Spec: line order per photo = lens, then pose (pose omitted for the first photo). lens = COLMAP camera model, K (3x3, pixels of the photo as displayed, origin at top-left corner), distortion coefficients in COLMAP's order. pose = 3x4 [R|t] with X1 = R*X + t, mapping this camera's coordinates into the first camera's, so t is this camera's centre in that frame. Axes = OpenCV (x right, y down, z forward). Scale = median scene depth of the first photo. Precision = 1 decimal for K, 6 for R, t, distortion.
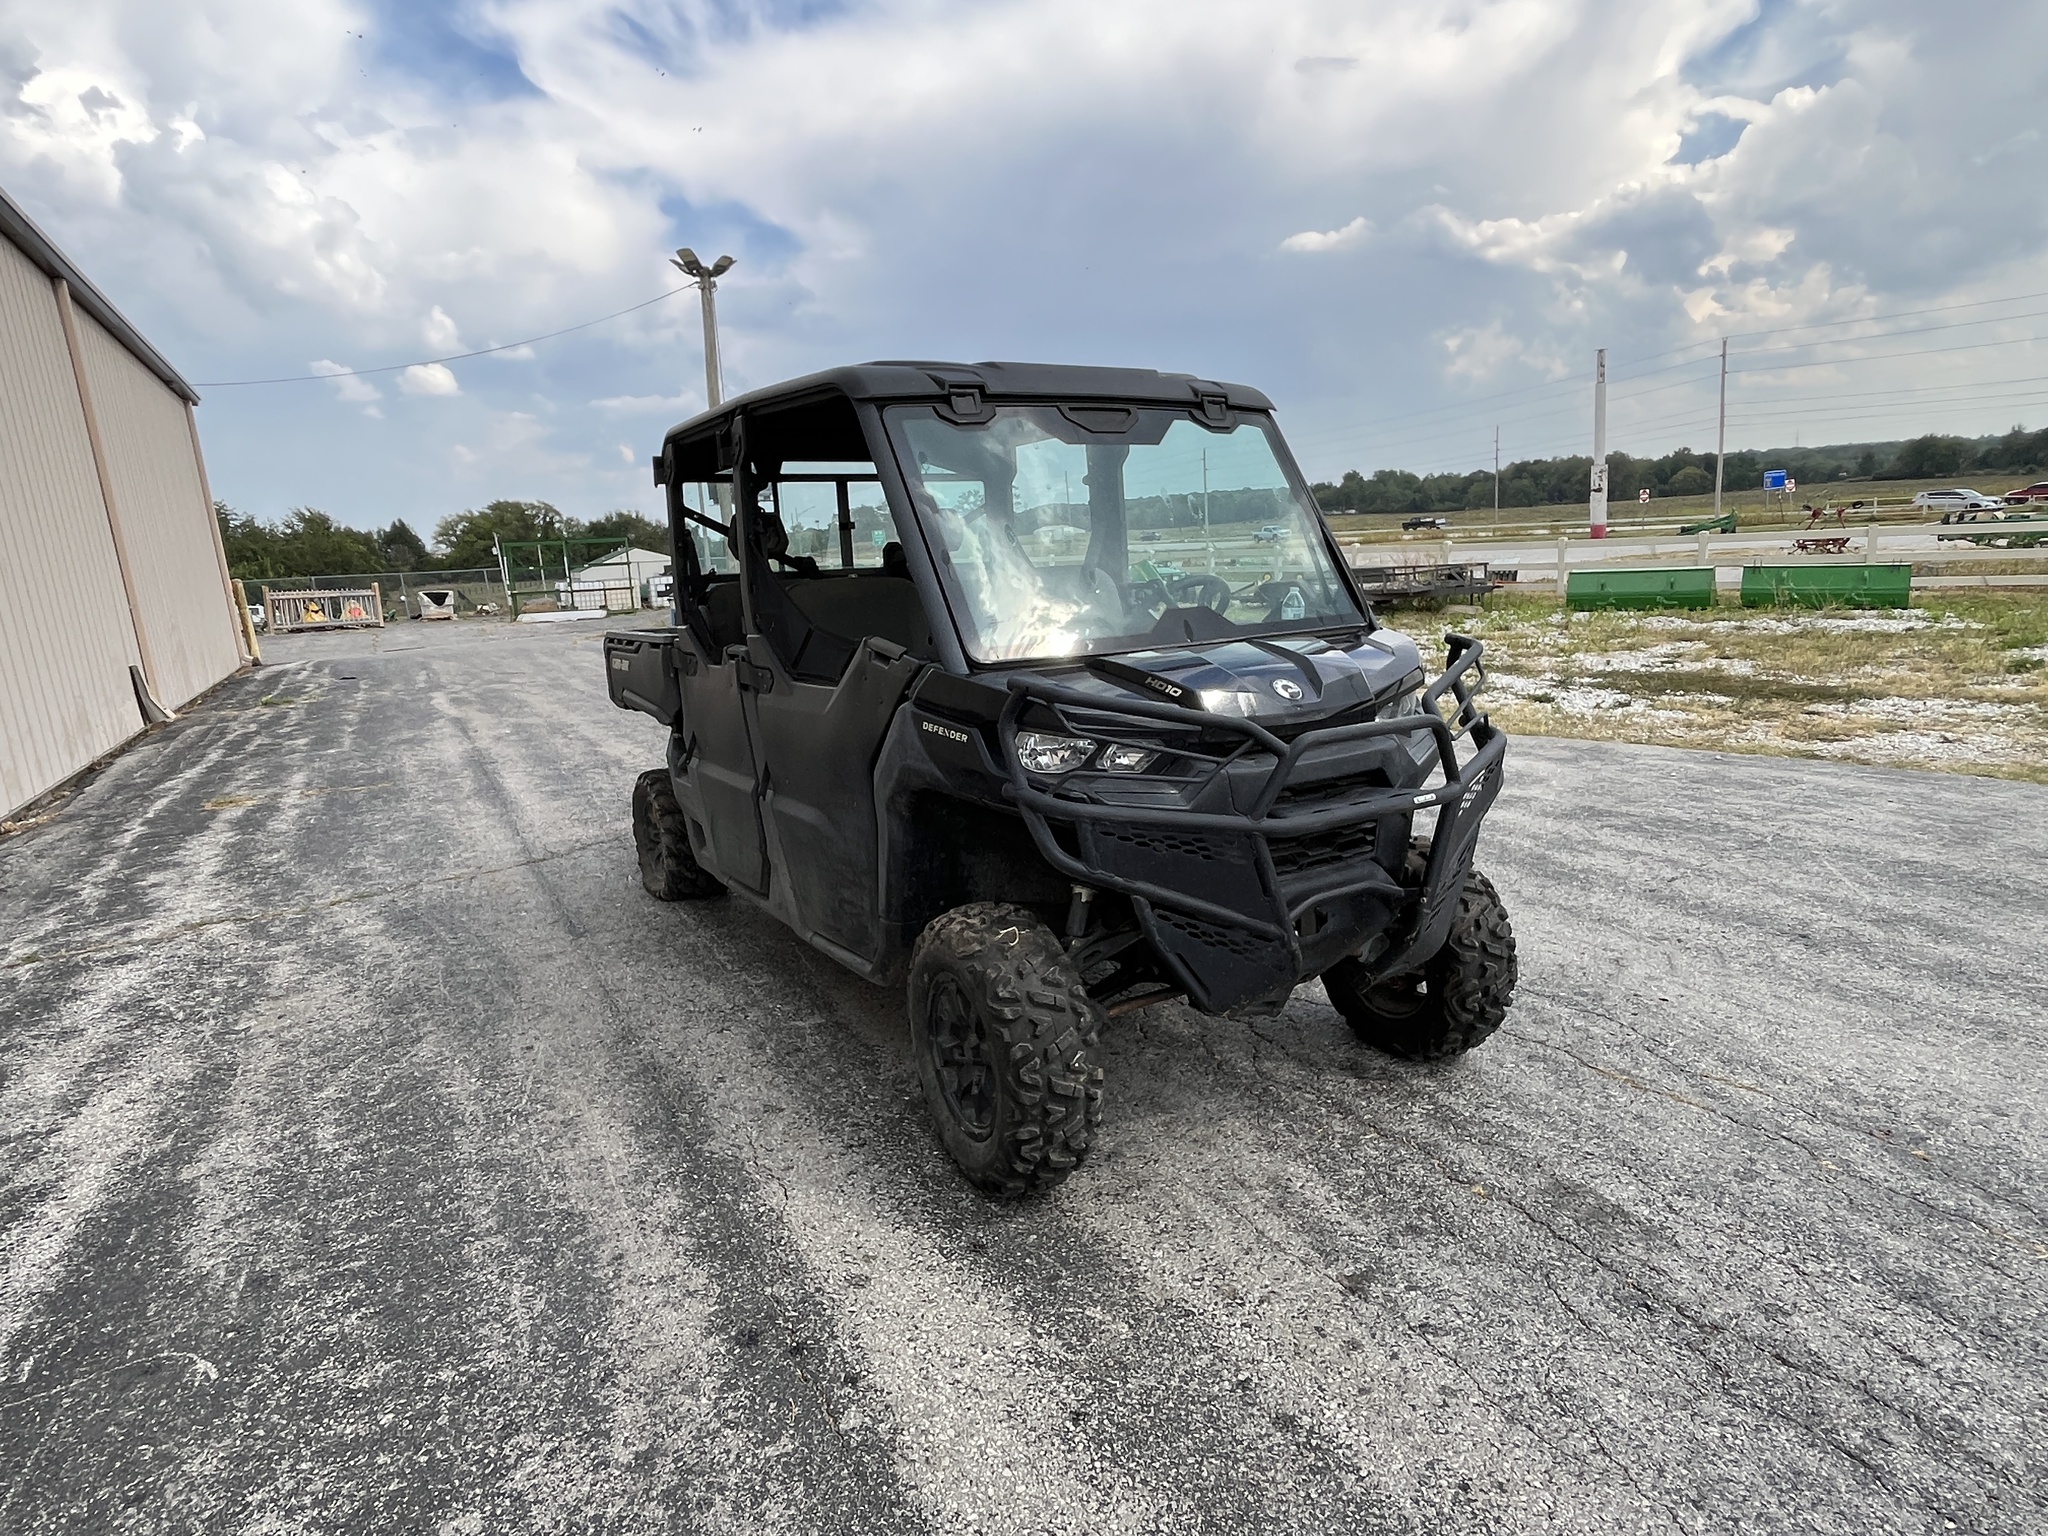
lens RADIAL K [[1172.3, 0, 1015.7], [0, 1172.3, 765.7], [0, 0, 1]] dist [-0.003377, 0.000441]
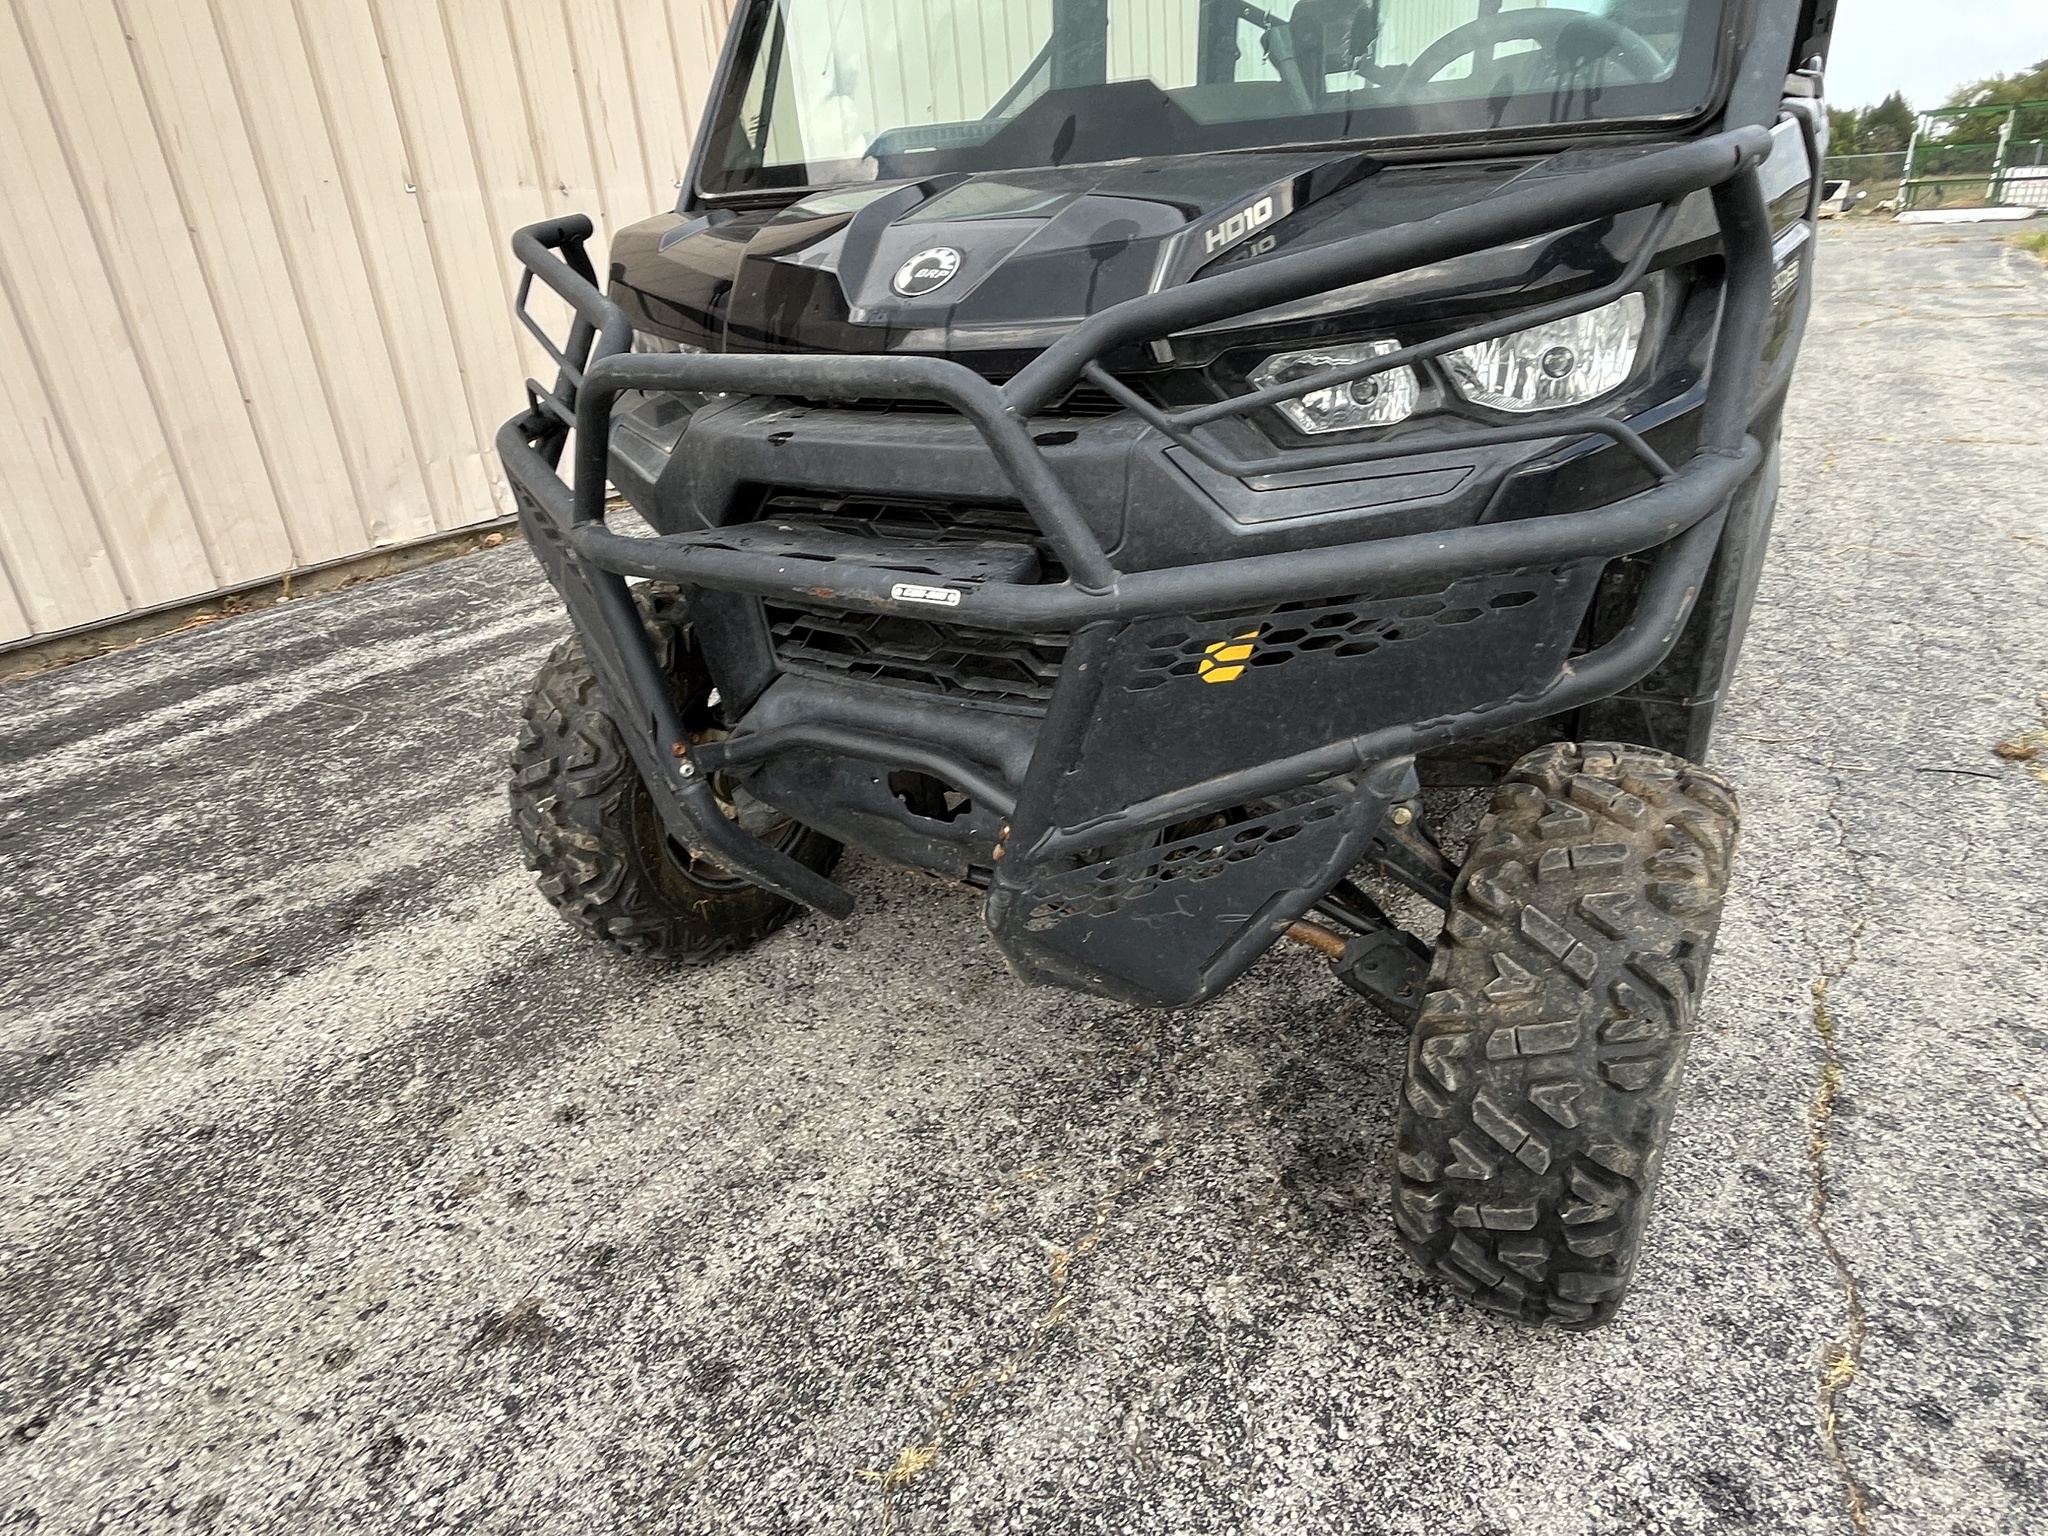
lens RADIAL K [[1172.3, 0, 1004.0], [0, 1172.3, 751.2], [0, 0, 1]] dist [-0.003377, 0.000441]
pose [[0.472795, 0.381592, -0.794262, 0.453537], [-0.128805, 0.921616, 0.366105, -0.044280], [0.871708, -0.070787, 0.484887, 0.561285]]
